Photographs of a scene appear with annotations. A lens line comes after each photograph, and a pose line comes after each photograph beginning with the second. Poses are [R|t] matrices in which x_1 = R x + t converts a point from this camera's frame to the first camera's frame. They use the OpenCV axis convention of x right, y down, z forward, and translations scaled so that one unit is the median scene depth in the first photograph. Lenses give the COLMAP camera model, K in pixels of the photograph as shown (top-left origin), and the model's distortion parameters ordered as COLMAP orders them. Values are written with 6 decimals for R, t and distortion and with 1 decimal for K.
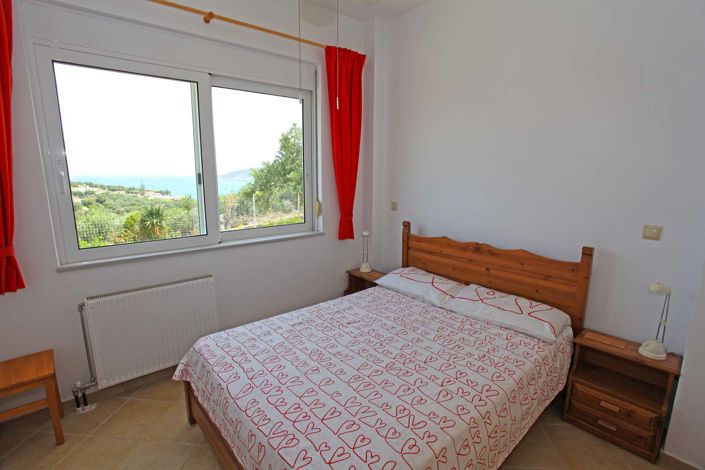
lens RADIAL K [[340.0, 0, 352.5], [0, 340.0, 235.0], [0, 0, 1]] dist [-0.069277, 0.028748]
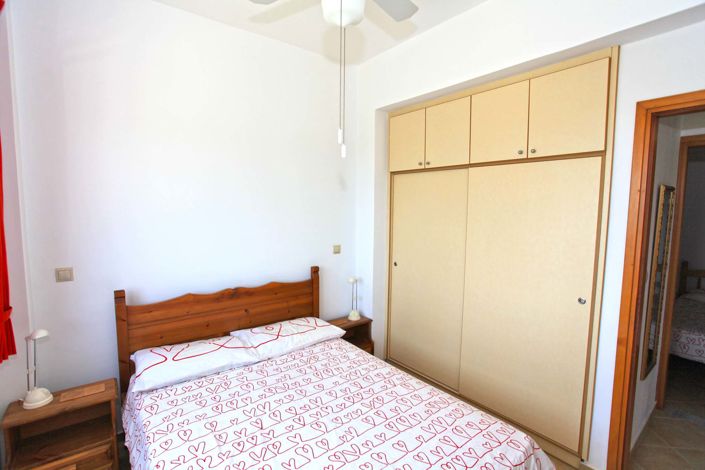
lens RADIAL K [[340.0, 0, 352.5], [0, 340.0, 235.0], [0, 0, 1]] dist [-0.069277, 0.028748]
pose [[0.046026, -0.085577, 0.995268, -0.688261], [0.177133, 0.981234, 0.076178, -0.171101], [-0.983110, 0.172788, 0.060321, 0.698778]]
